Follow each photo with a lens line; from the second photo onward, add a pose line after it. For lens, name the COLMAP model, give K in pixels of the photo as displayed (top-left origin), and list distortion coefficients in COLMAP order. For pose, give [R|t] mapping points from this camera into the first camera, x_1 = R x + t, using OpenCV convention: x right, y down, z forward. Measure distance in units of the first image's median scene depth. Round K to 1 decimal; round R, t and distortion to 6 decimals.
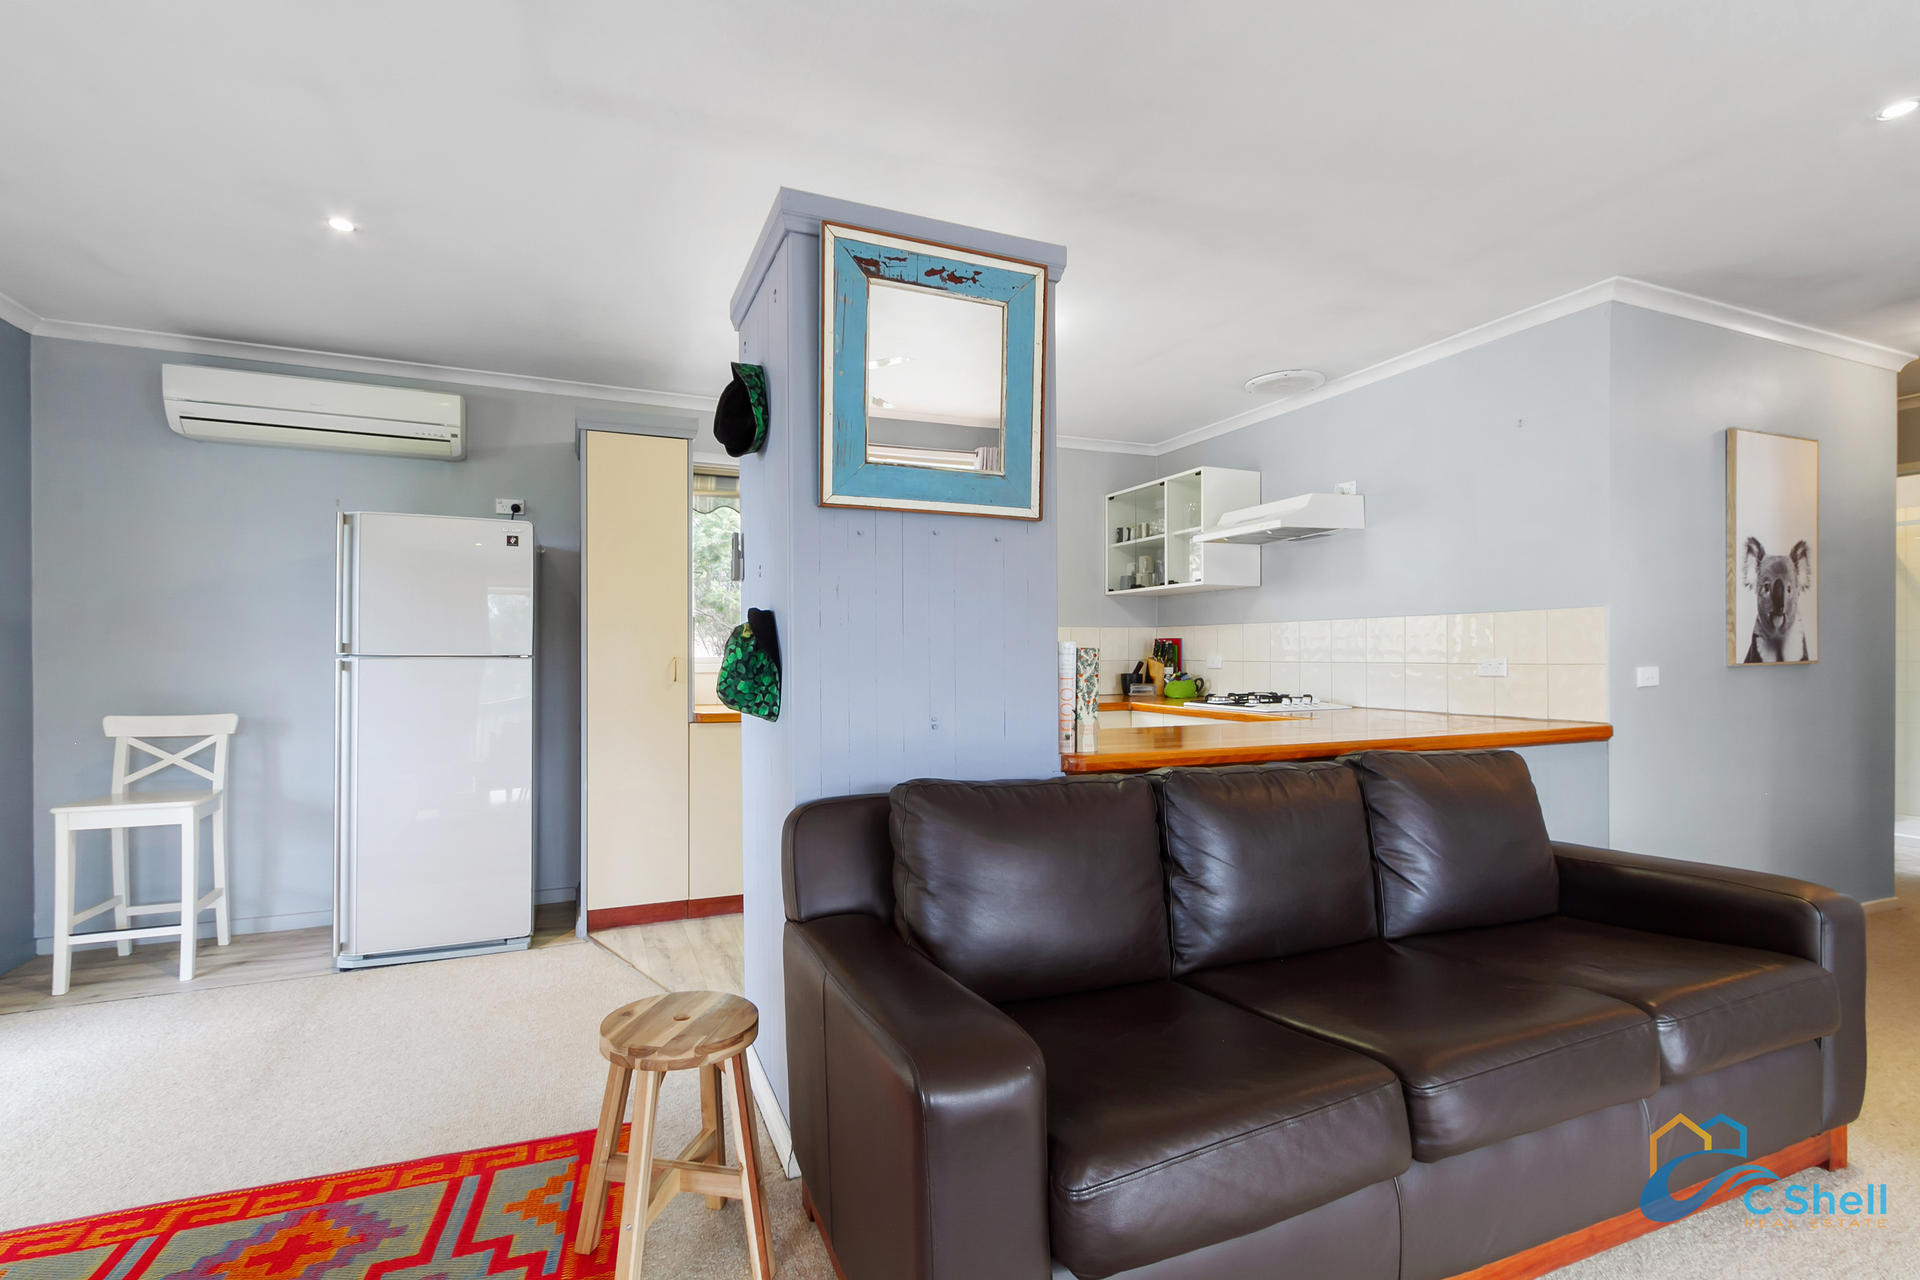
lens RADIAL K [[888.1, 0, 959.9], [0, 888.1, 651.2], [0, 0, 1]] dist [0.003876, -0.000155]
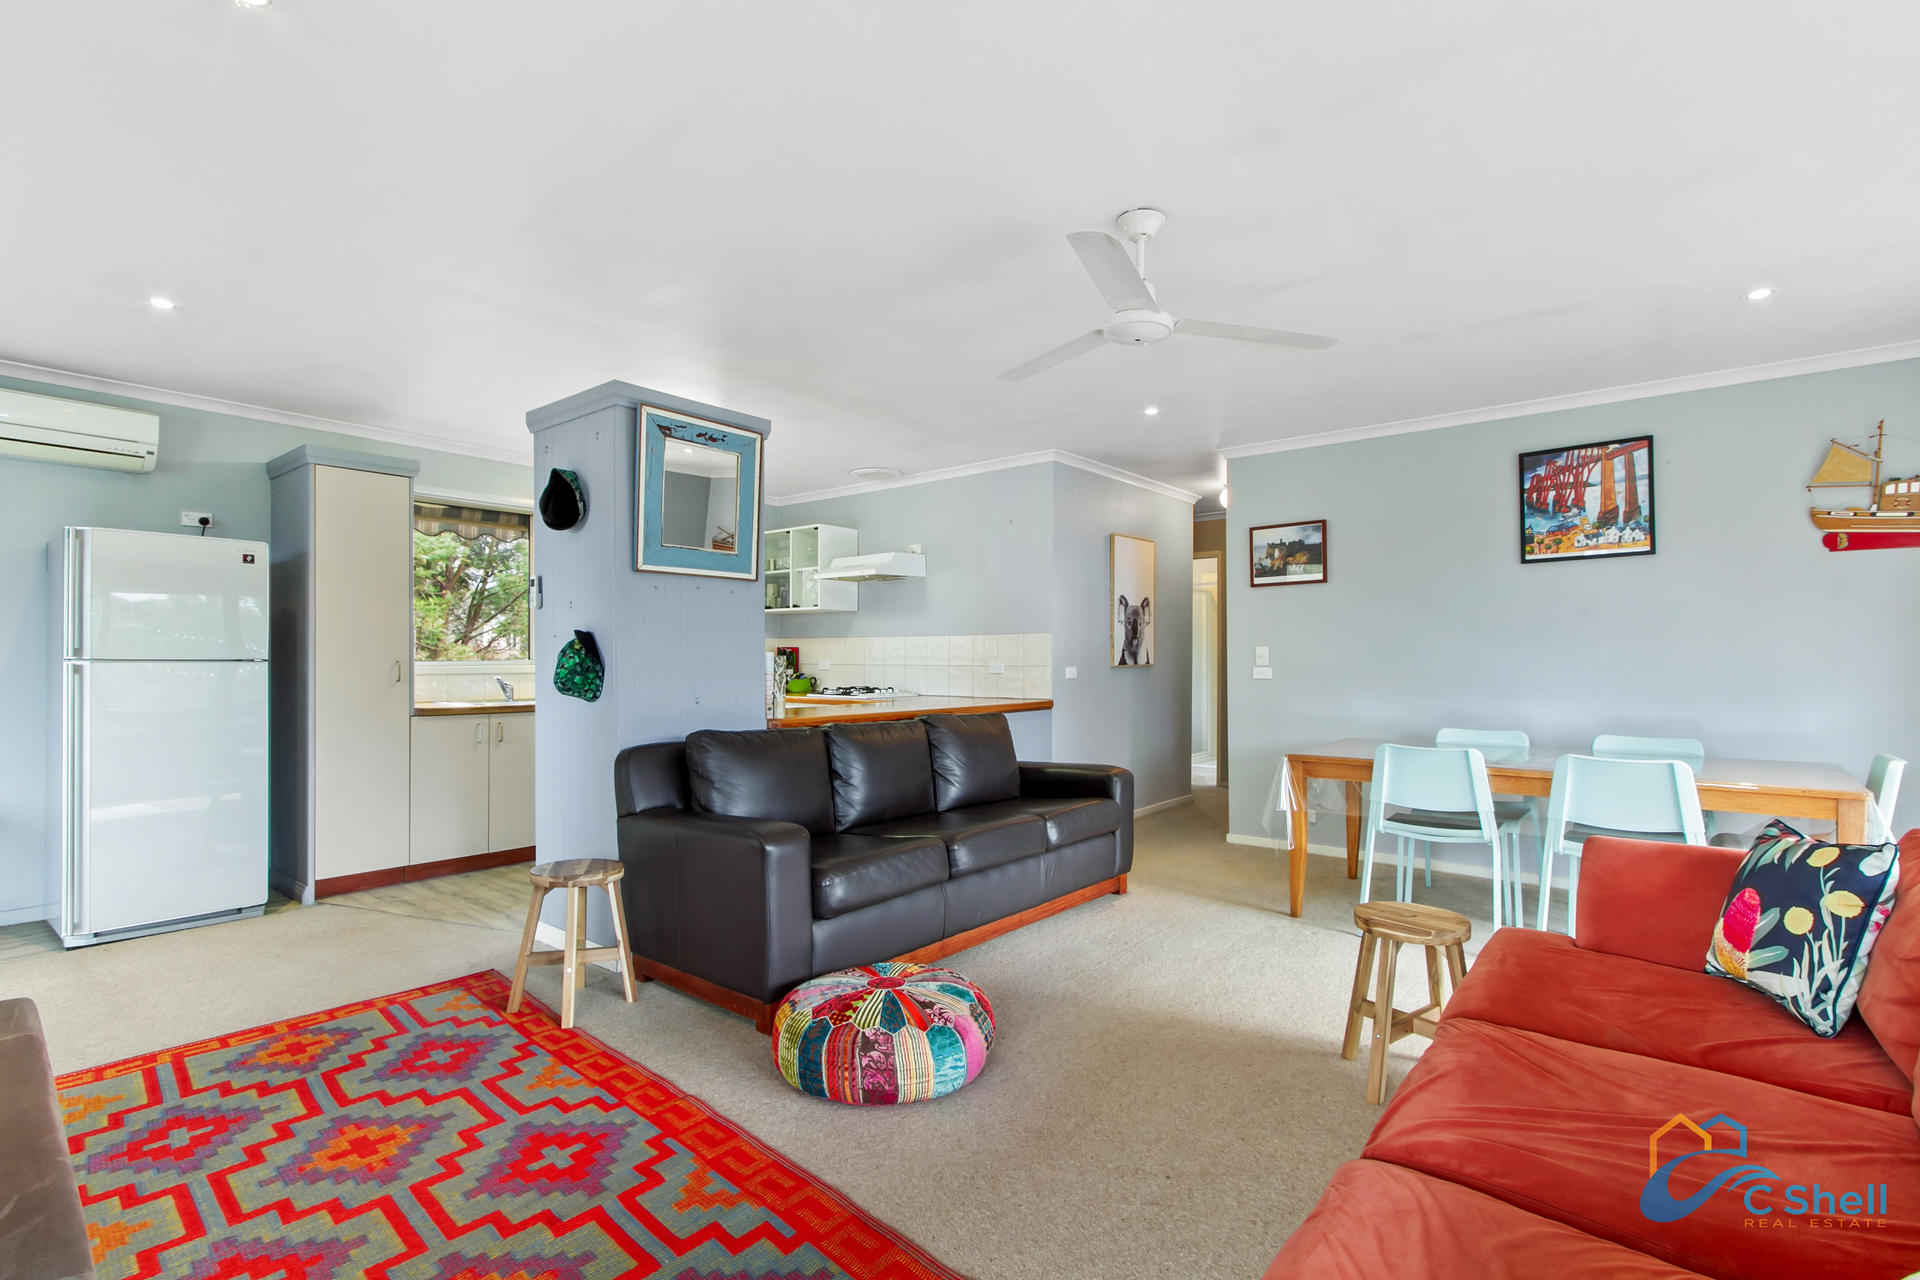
lens RADIAL K [[888.1, 0, 962.4], [0, 888.1, 647.8], [0, 0, 1]] dist [0.003876, -0.000155]
pose [[0.888485, 0.008330, 0.458830, -0.234623], [-0.004175, 0.999941, -0.010071, -0.002816], [-0.458887, 0.007032, 0.888467, -0.477324]]
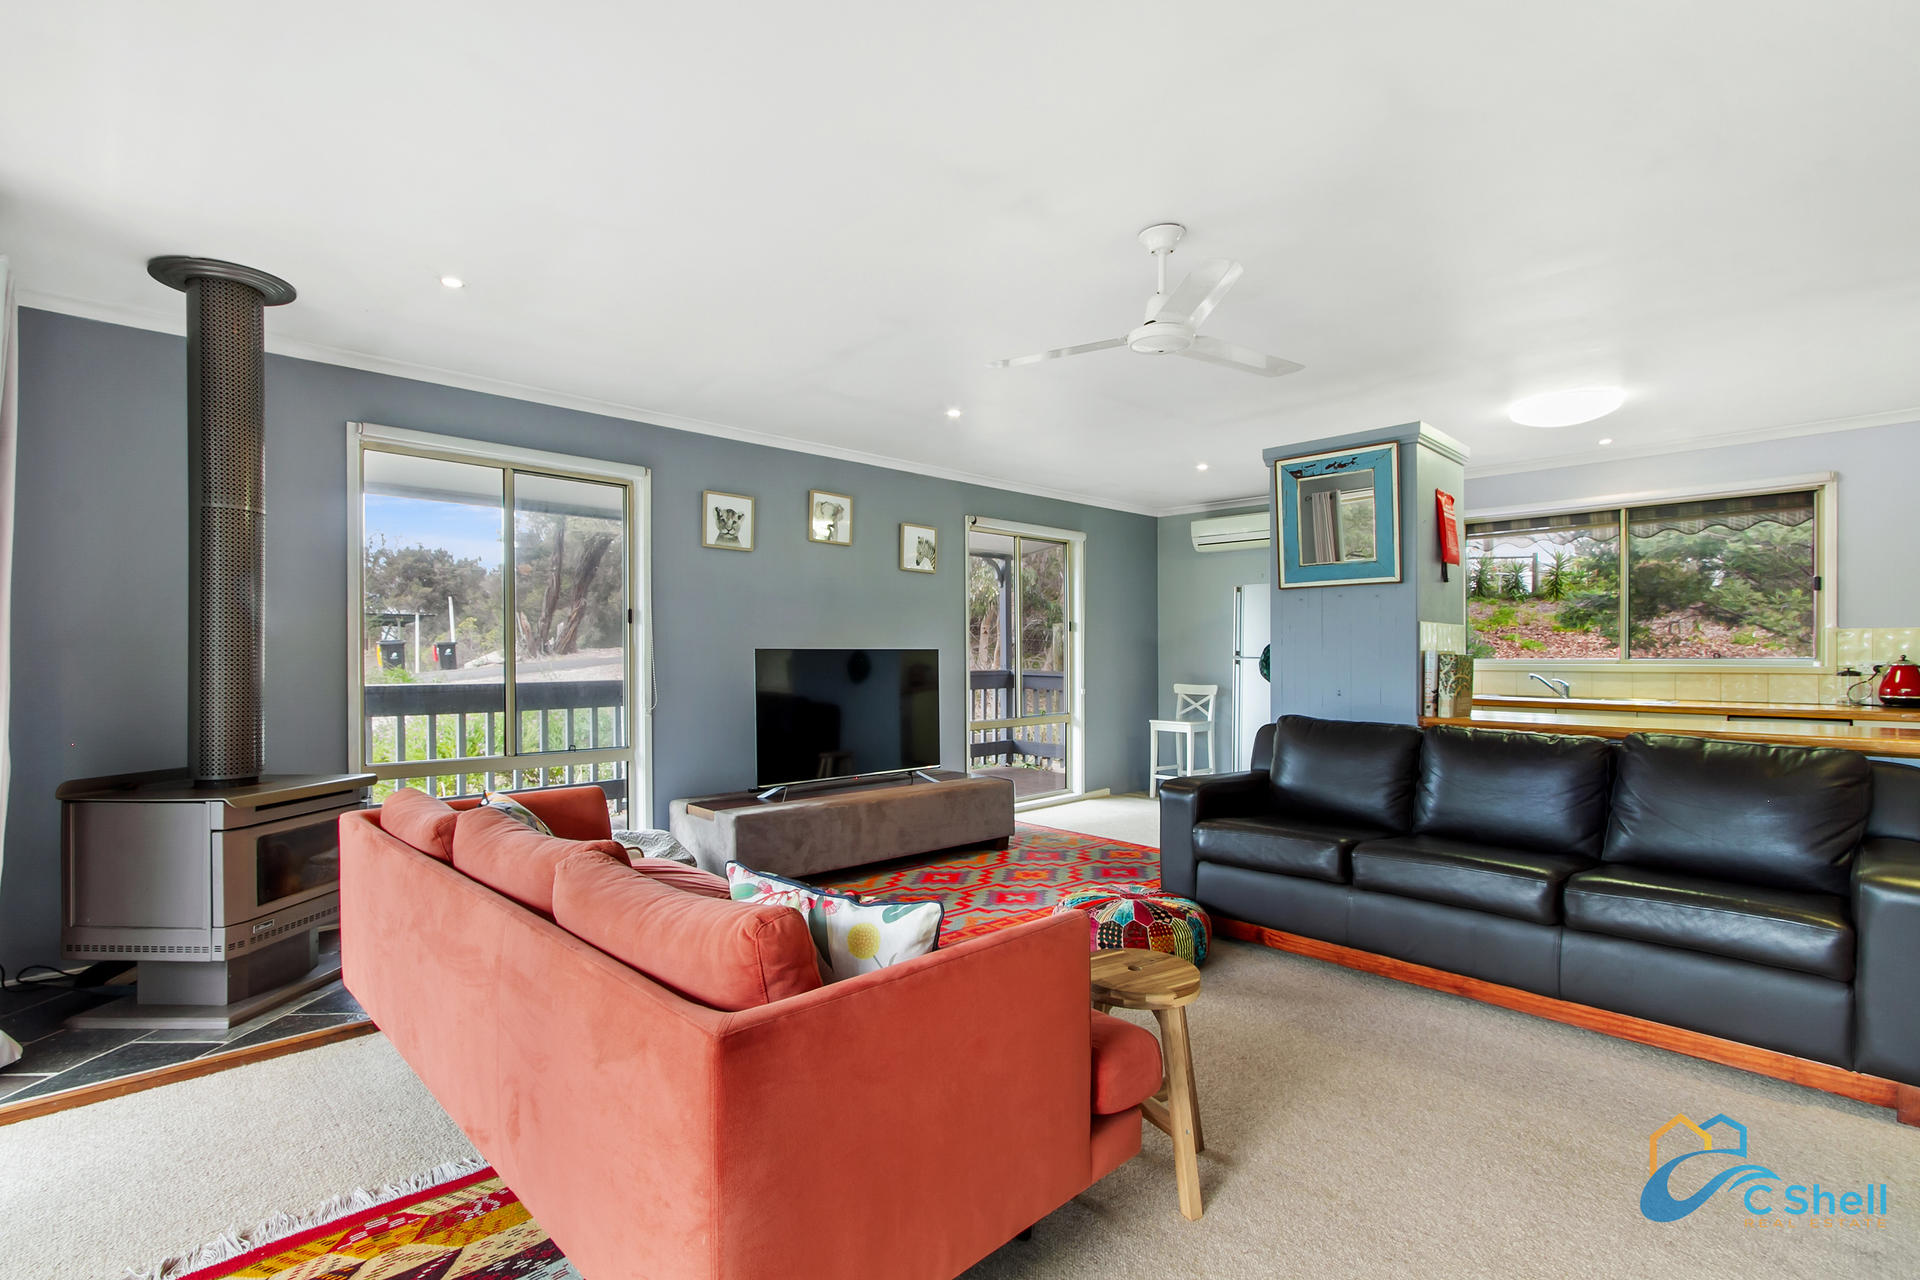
lens RADIAL K [[888.1, 0, 960.8], [0, 888.1, 663.4], [0, 0, 1]] dist [0.003876, -0.000155]
pose [[0.353896, 0.010082, -0.935230, 1.002732], [0.002055, 0.999931, 0.011557, -0.005458], [0.935282, -0.006012, 0.353851, -0.312905]]
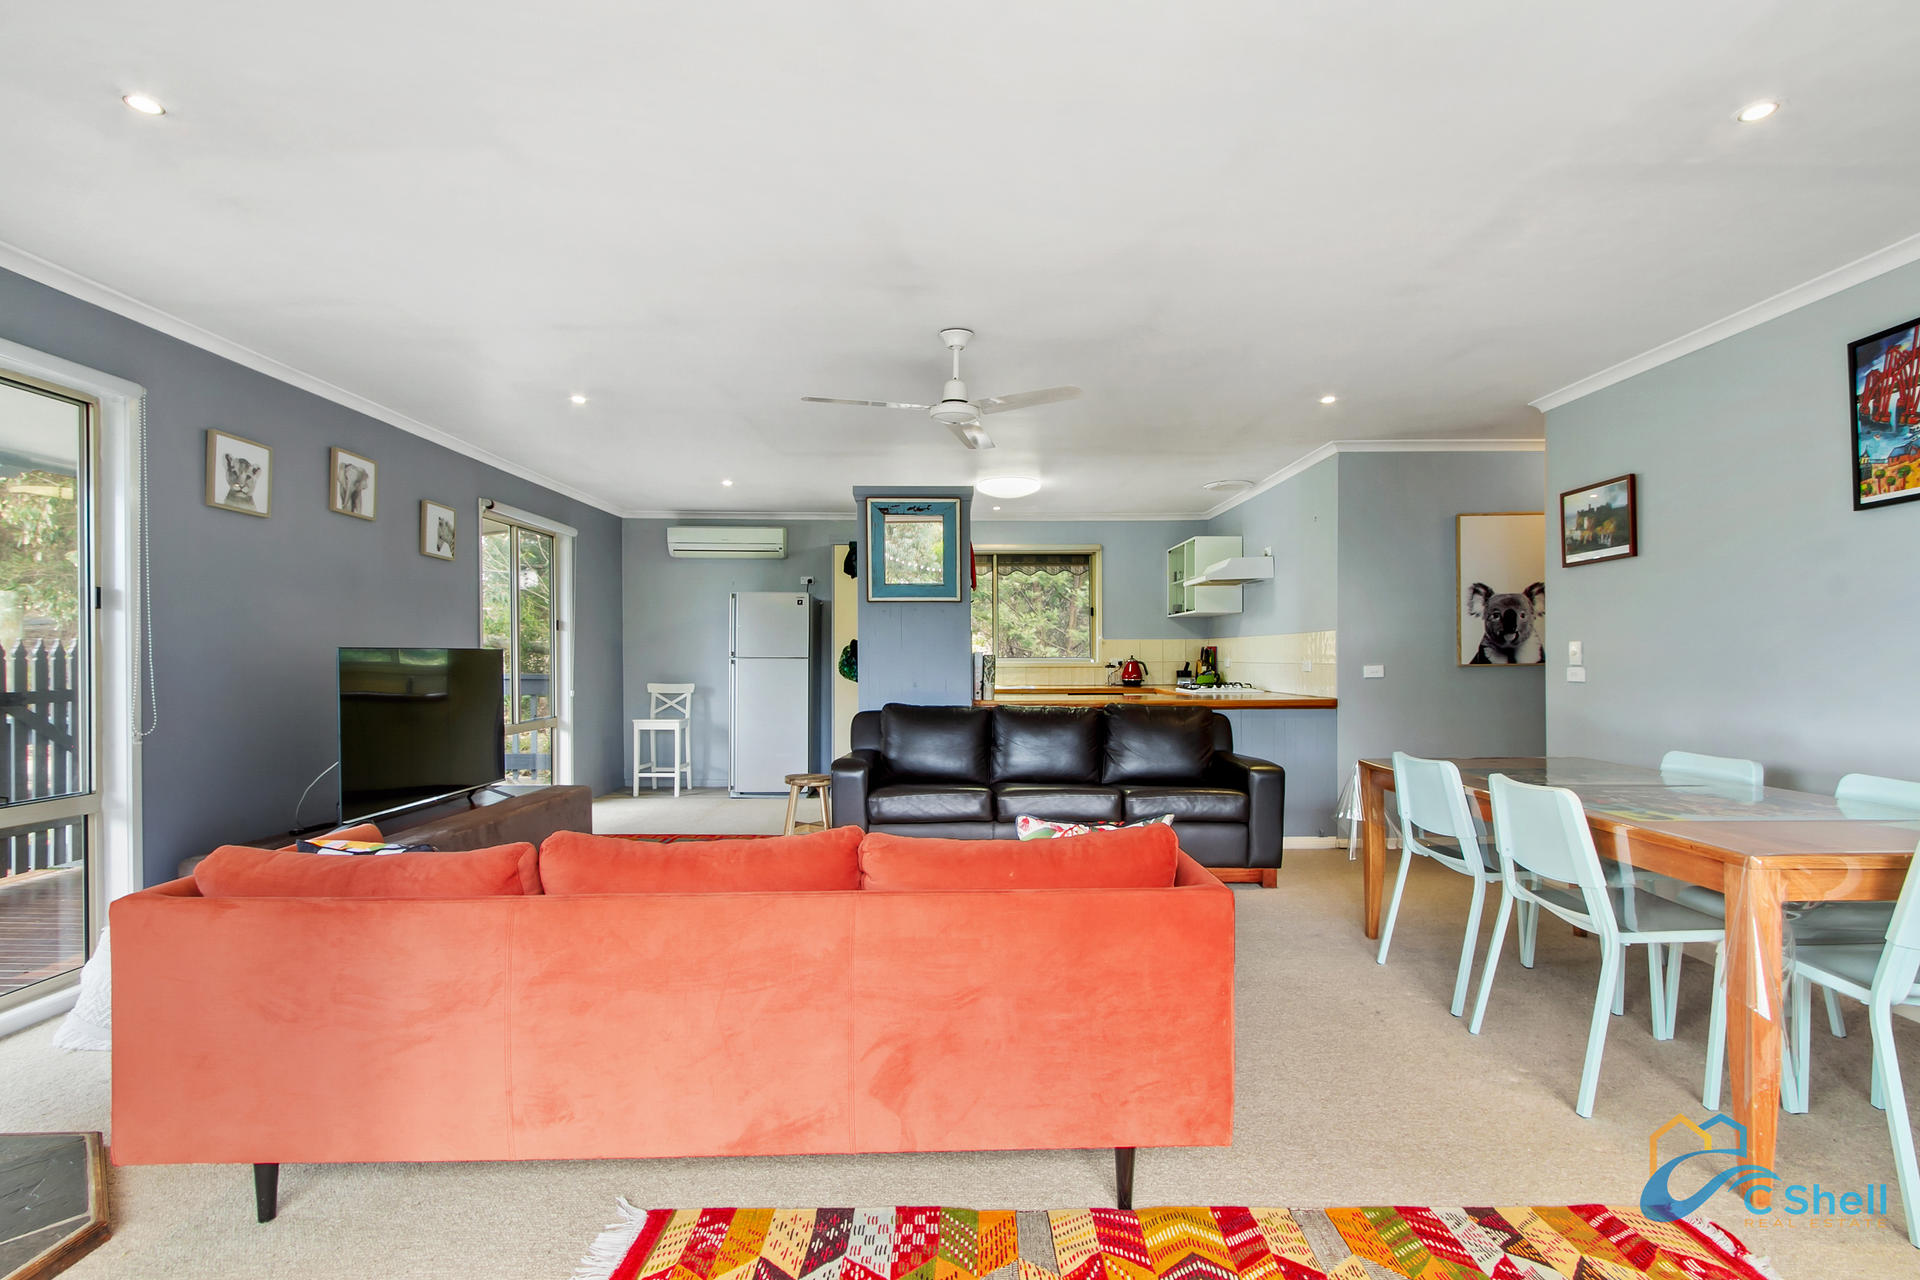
lens RADIAL K [[888.1, 0, 959.8], [0, 888.1, 656.3], [0, 0, 1]] dist [0.003876, -0.000155]
pose [[0.921732, 0.001929, -0.387822, 0.710578], [-0.000406, 0.999992, 0.004011, -0.006628], [0.387826, -0.003540, 0.921726, -0.848195]]
